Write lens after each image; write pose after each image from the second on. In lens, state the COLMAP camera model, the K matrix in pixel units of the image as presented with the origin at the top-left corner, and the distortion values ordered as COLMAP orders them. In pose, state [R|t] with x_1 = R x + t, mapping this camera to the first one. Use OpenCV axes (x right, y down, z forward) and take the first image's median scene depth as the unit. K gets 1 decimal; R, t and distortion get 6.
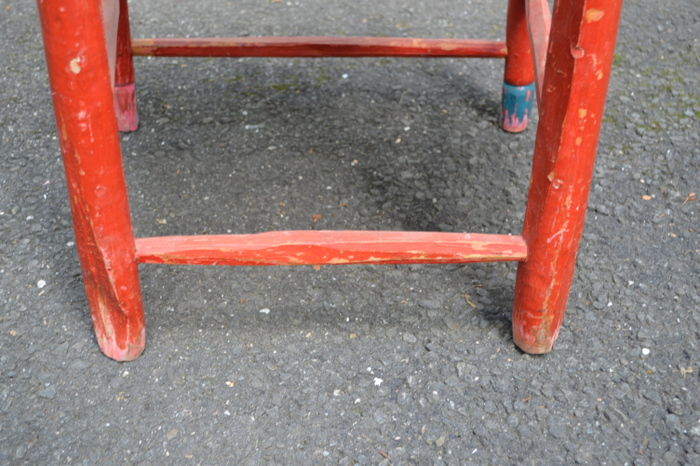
lens RADIAL K [[1024.8, 0, 350.0], [0, 1024.8, 233.0], [0, 0, 1]] dist [-0.031224, 0.045544]
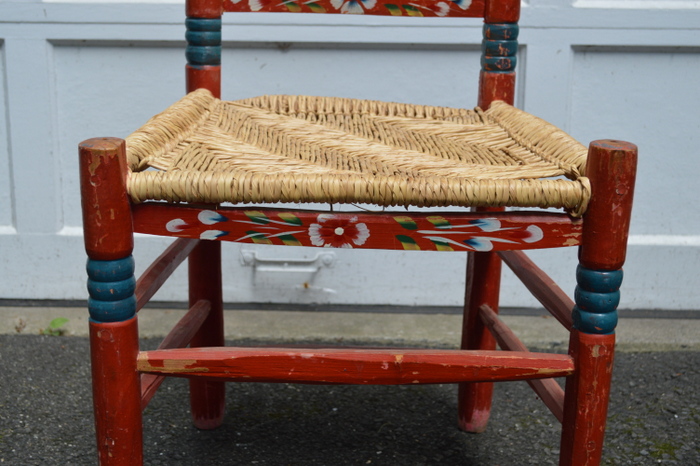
lens RADIAL K [[997.3, 0, 348.7], [0, 997.3, 222.4], [0, 0, 1]] dist [-0.027397, 0.036182]
pose [[0.994754, 0.019546, -0.100415, 0.156354], [-0.057550, 0.918445, -0.391339, 0.116057], [0.084576, 0.395065, 0.914752, -0.115619]]
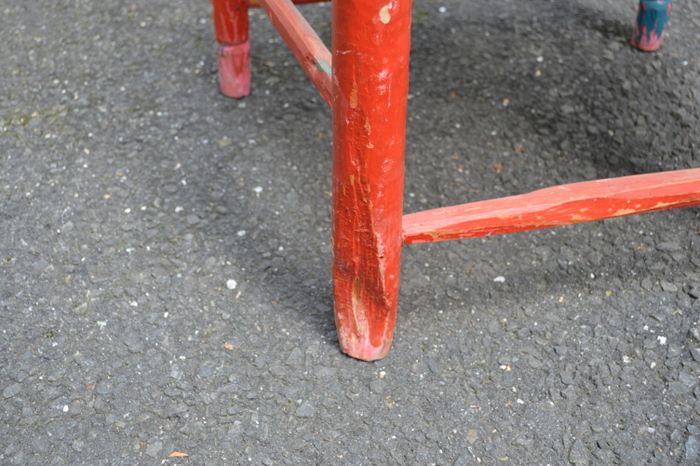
lens RADIAL K [[1024.8, 0, 350.0], [0, 1024.8, 233.0], [0, 0, 1]] dist [-0.031224, 0.045544]
pose [[0.982279, -0.131639, 0.133416, -0.311553], [0.123945, 0.990193, 0.064462, -0.035026], [-0.140593, -0.046784, 0.988961, 0.143112]]
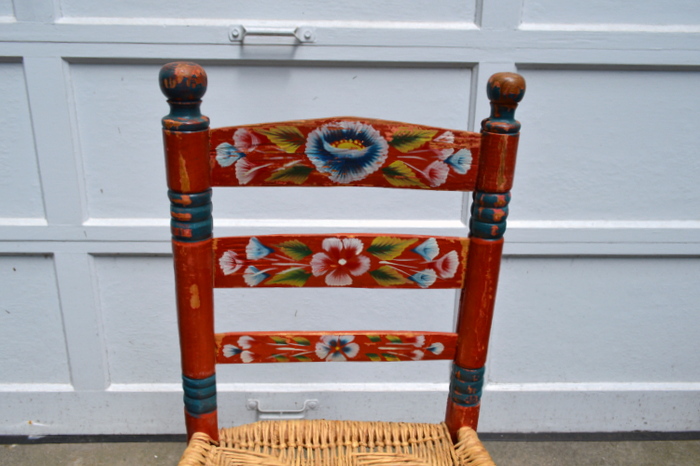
lens RADIAL K [[582.2, 0, 348.4], [0, 582.2, 232.8], [0, 0, 1]] dist [-0.002793, 0.008520]
pose [[0.998570, 0.016095, -0.050972, 0.085740], [-0.031153, 0.950131, -0.310290, -0.528595], [0.043436, 0.311434, 0.949275, 0.107079]]
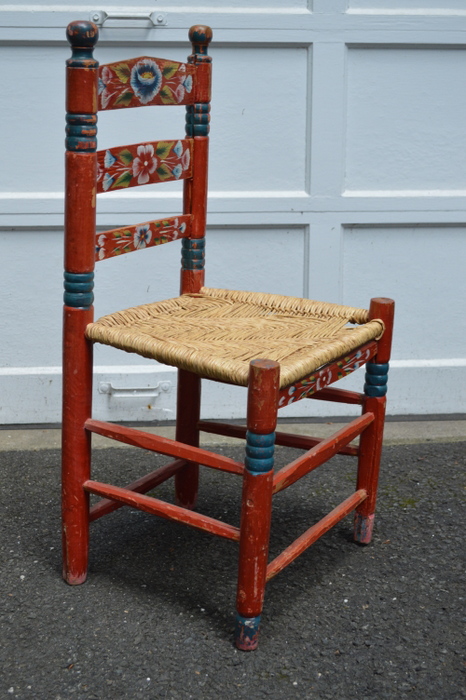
lens RADIAL K [[1144.3, 0, 233.3], [0, 1144.3, 340.0], [0, 0, 1]] dist [-0.011136, -0.027901]
pose [[0.999790, -0.012776, 0.016010, 0.051266], [0.018029, 0.919870, -0.391810, 0.469110], [-0.009721, 0.392016, 0.919907, -1.066224]]
